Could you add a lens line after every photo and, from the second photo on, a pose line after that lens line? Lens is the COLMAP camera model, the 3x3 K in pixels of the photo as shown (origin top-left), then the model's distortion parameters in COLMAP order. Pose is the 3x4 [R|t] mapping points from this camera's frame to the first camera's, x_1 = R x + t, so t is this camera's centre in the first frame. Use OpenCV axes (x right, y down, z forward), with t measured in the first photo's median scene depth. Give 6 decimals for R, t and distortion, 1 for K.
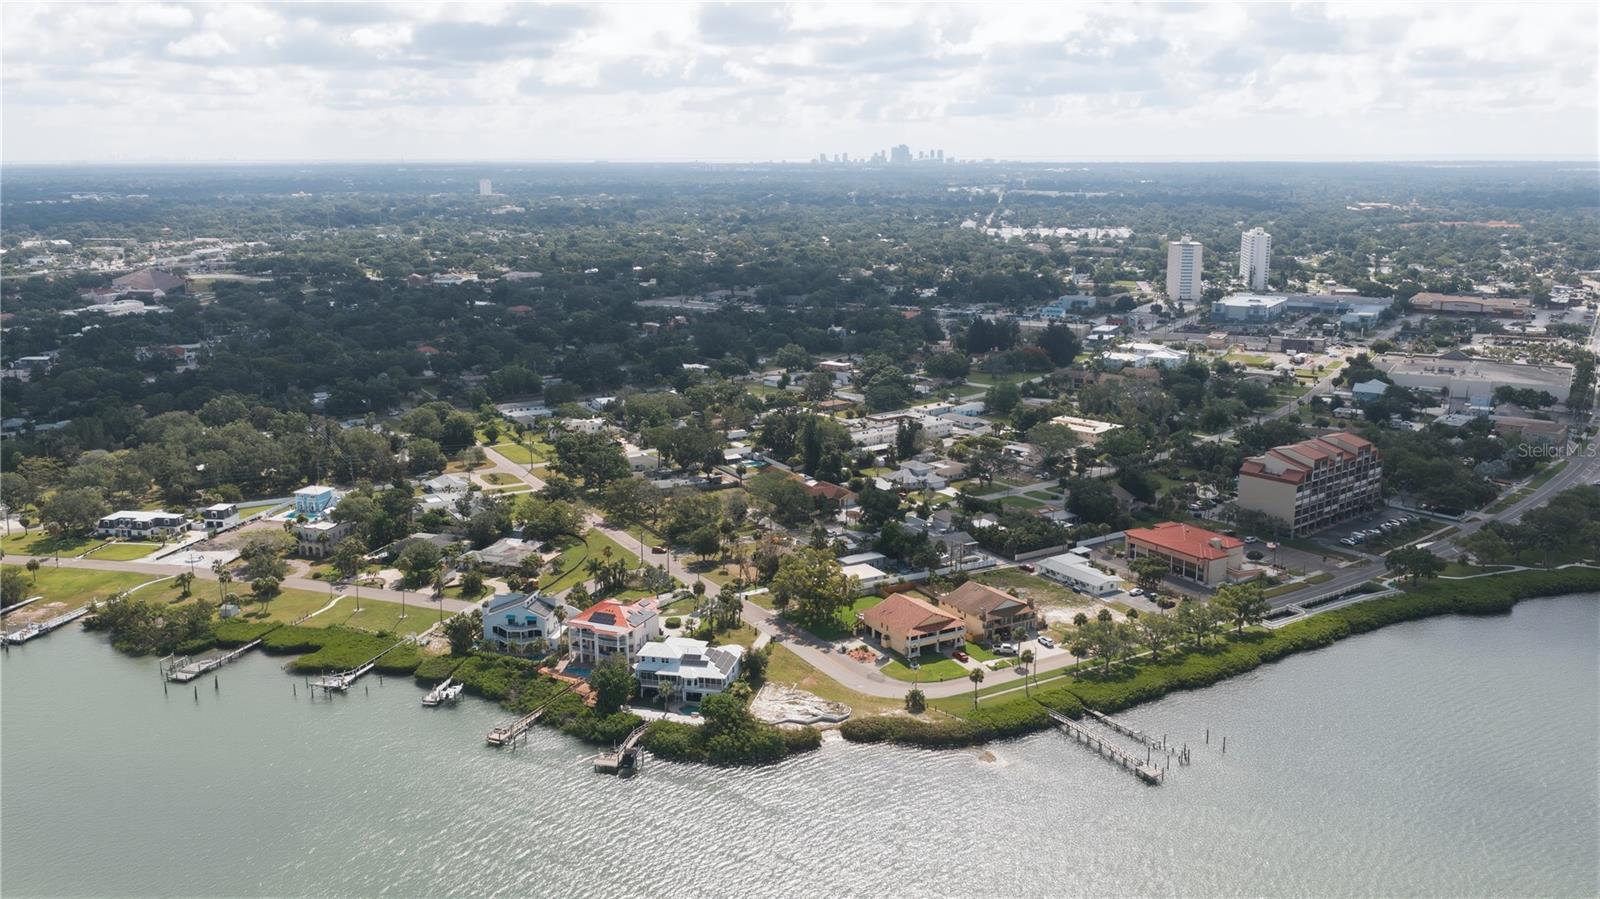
lens RADIAL K [[1308.1, 0, 800.0], [0, 1308.1, 449.5], [0, 0, 1]] dist [-0.007578, -0.006558]
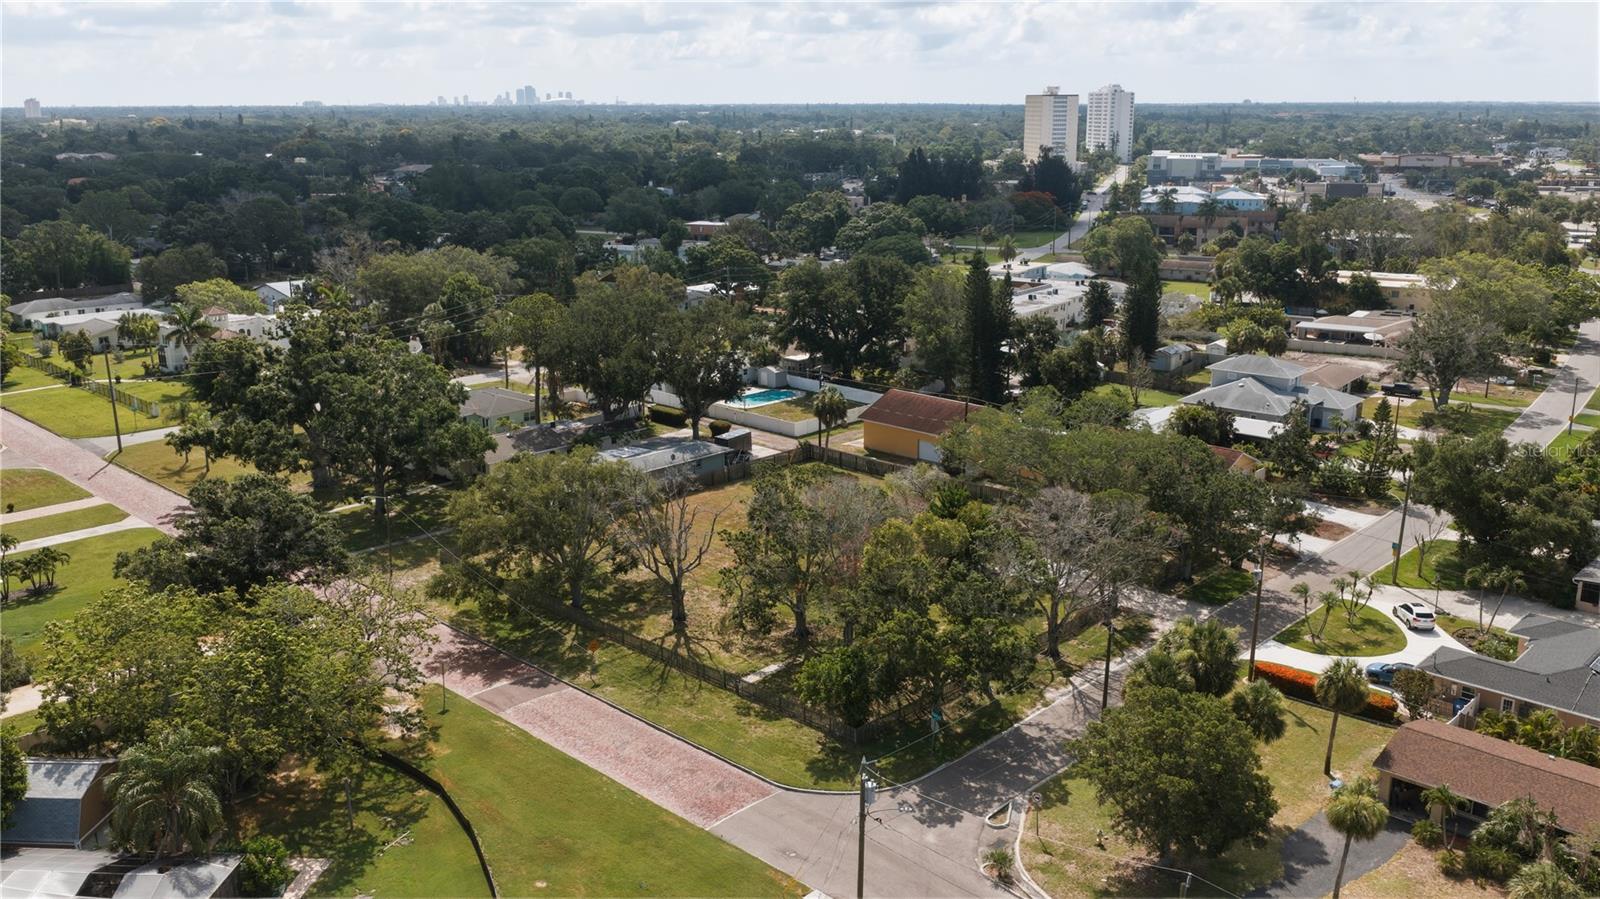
lens RADIAL K [[1308.1, 0, 800.0], [0, 1308.1, 449.5], [0, 0, 1]] dist [-0.007578, -0.006558]
pose [[0.960174, -0.069487, 0.270624, -0.123247], [0.060242, 0.997286, 0.042330, 0.010494], [-0.272831, -0.024341, 0.961754, 0.606822]]
